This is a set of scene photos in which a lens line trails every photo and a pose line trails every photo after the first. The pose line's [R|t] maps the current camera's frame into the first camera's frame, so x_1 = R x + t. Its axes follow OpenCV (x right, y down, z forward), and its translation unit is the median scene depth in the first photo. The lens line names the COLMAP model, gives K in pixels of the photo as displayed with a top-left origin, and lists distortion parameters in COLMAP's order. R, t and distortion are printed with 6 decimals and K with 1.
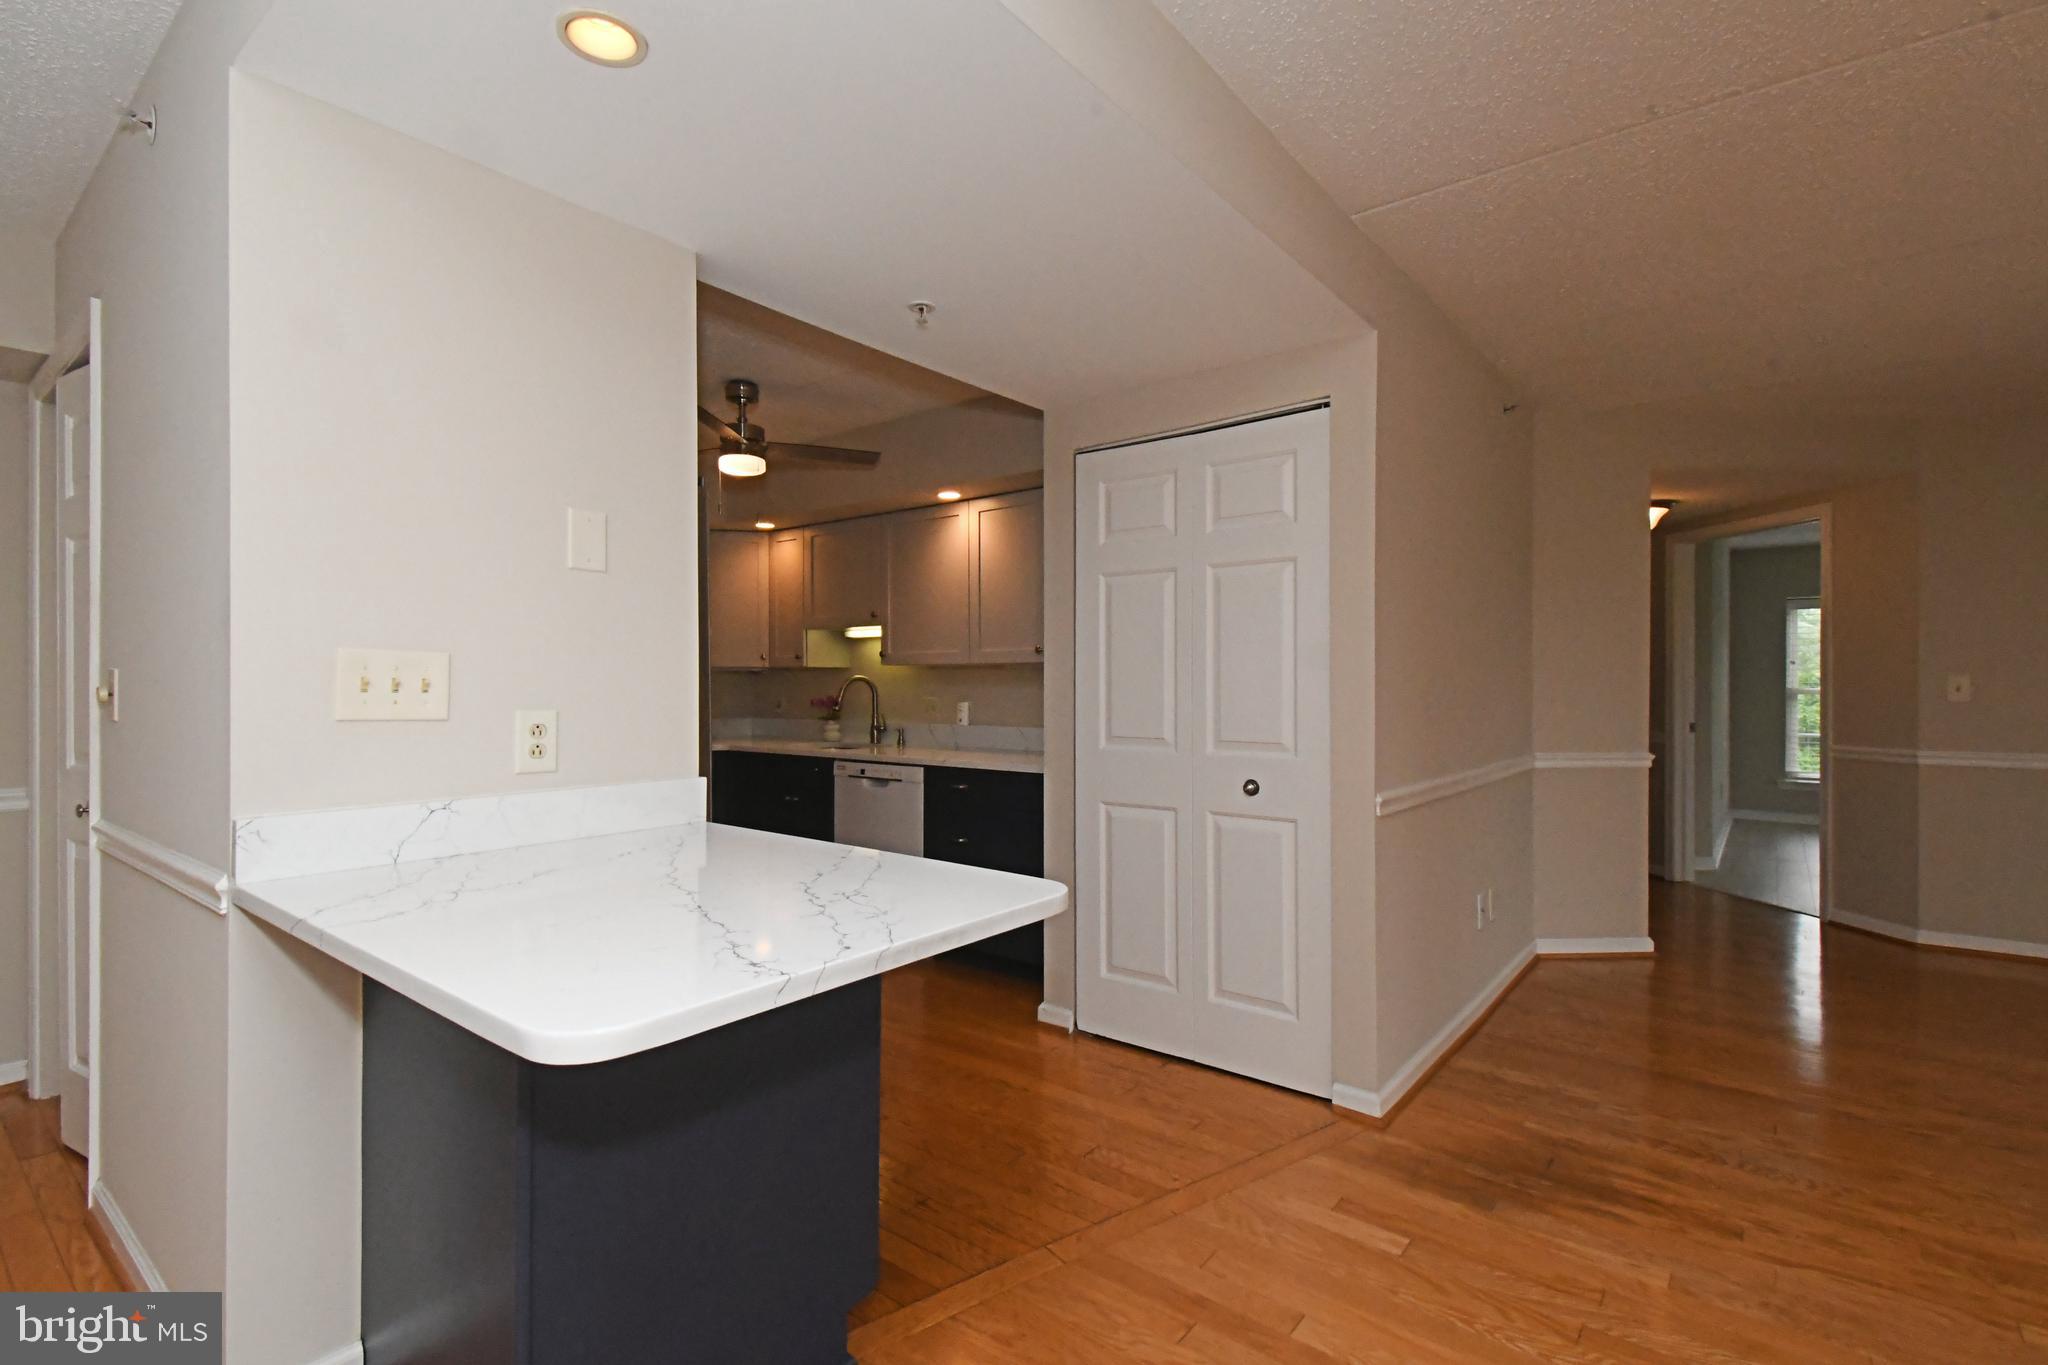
lens RADIAL K [[922.8, 0, 1026.4], [0, 922.8, 681.7], [0, 0, 1]] dist [0.012805, -0.000648]
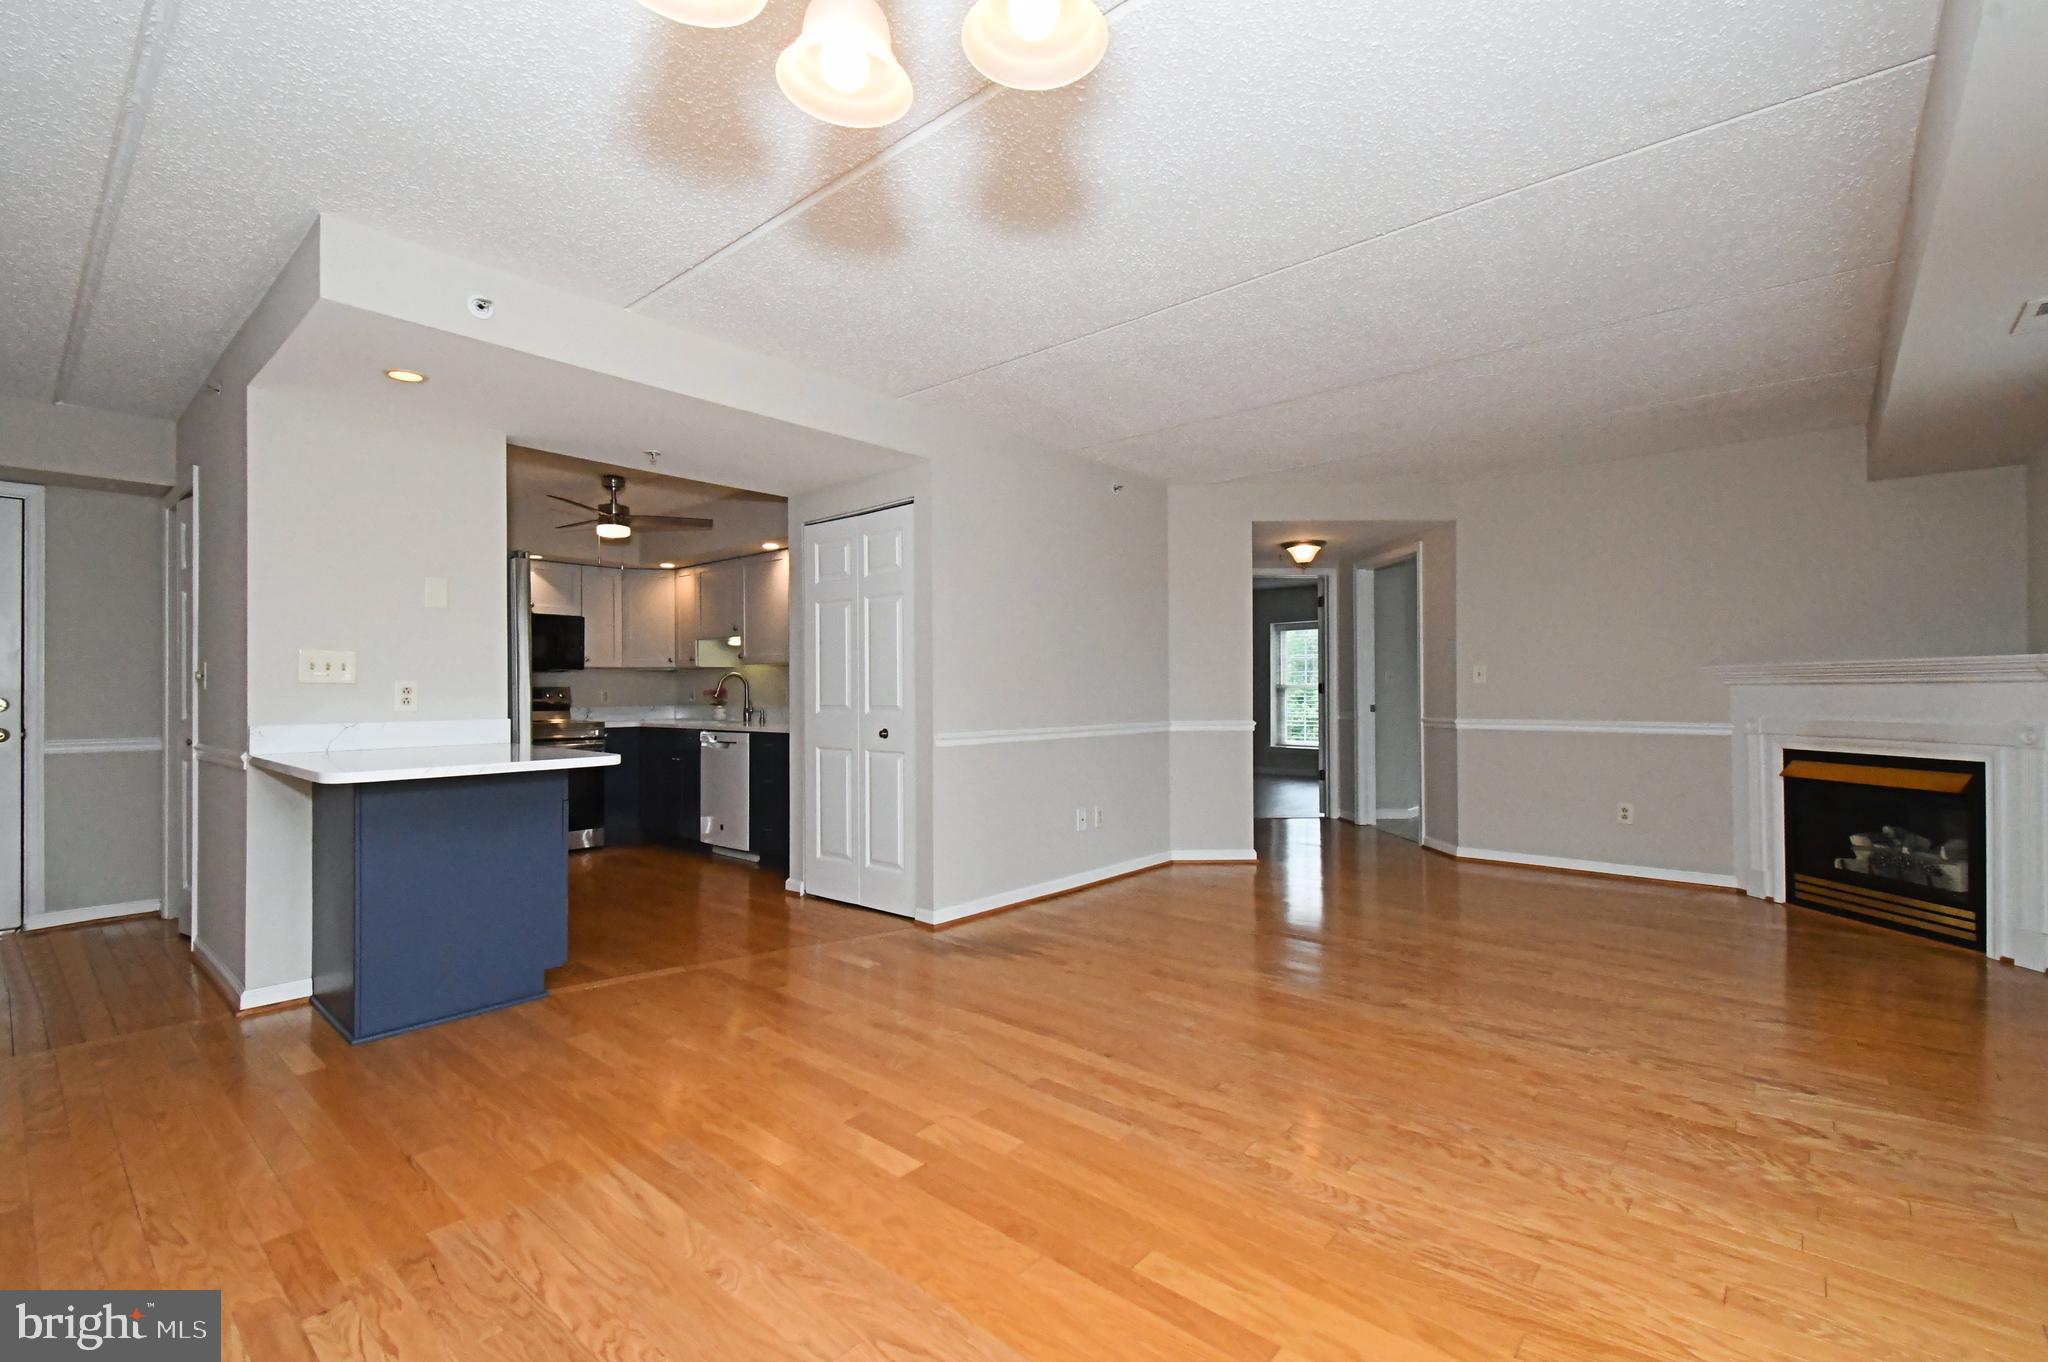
lens RADIAL K [[851.1, 0, 1024.0], [0, 851.1, 681.0], [0, 0, 1]] dist [0.001503, 0.000011]
pose [[0.999606, -0.007025, -0.027172, 0.346142], [0.006811, 0.999945, -0.007982, 0.023043], [0.027227, 0.007794, 0.999599, -0.321861]]
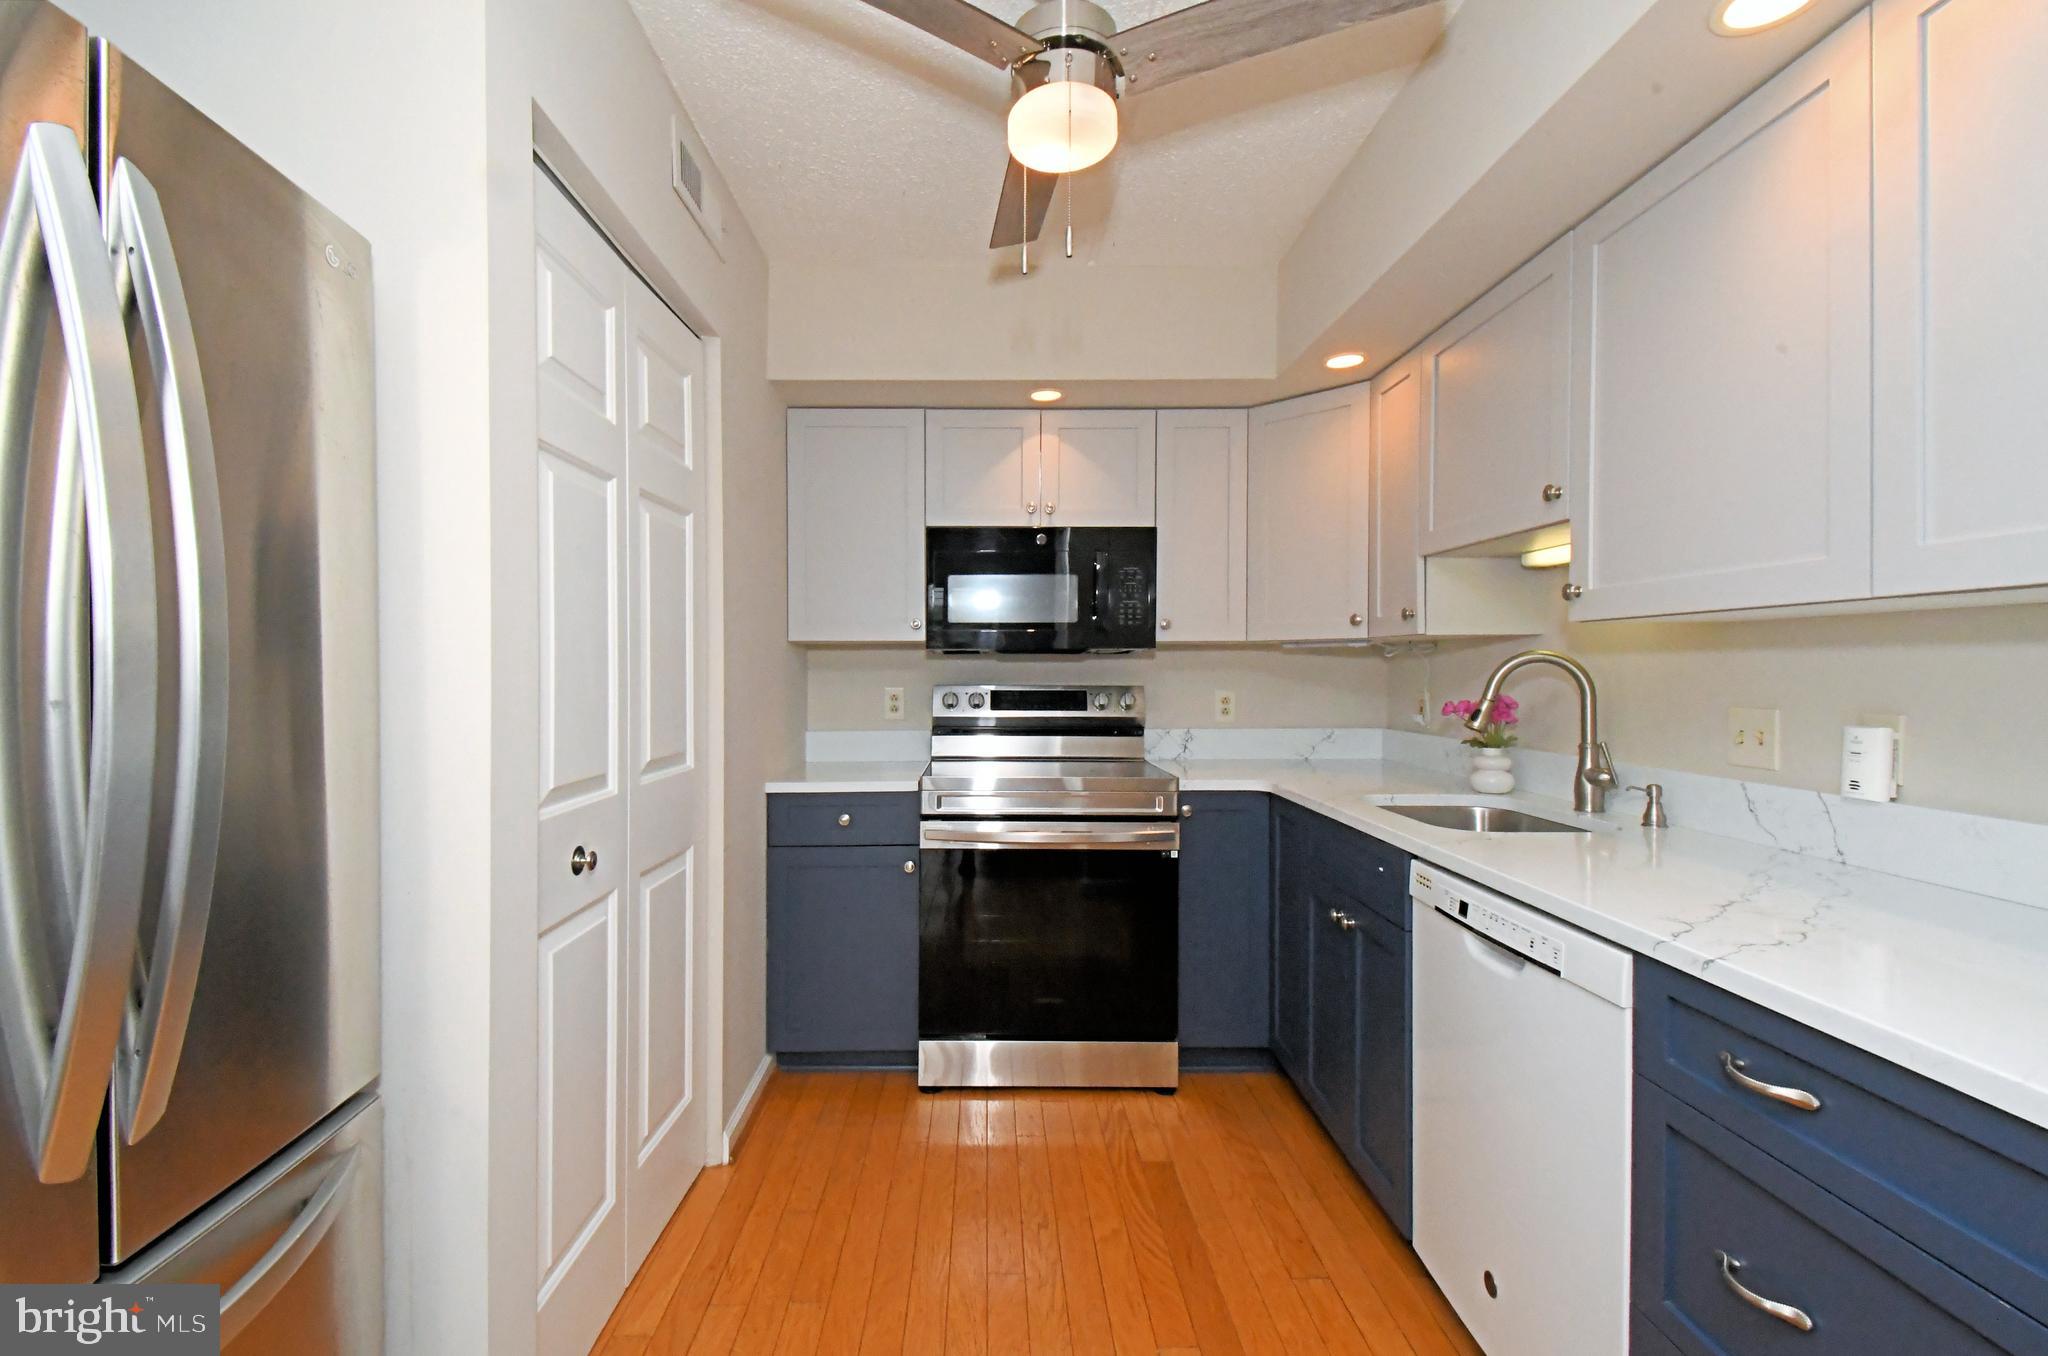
lens RADIAL K [[886.5, 0, 978.6], [0, 886.5, 668.8], [0, 0, 1]] dist [0.001331, -0.000256]
pose [[0.609424, 0.003356, -0.792838, -0.012672], [0.000188, 0.999990, 0.004378, -0.001169], [0.792845, -0.002817, 0.609417, 0.635895]]
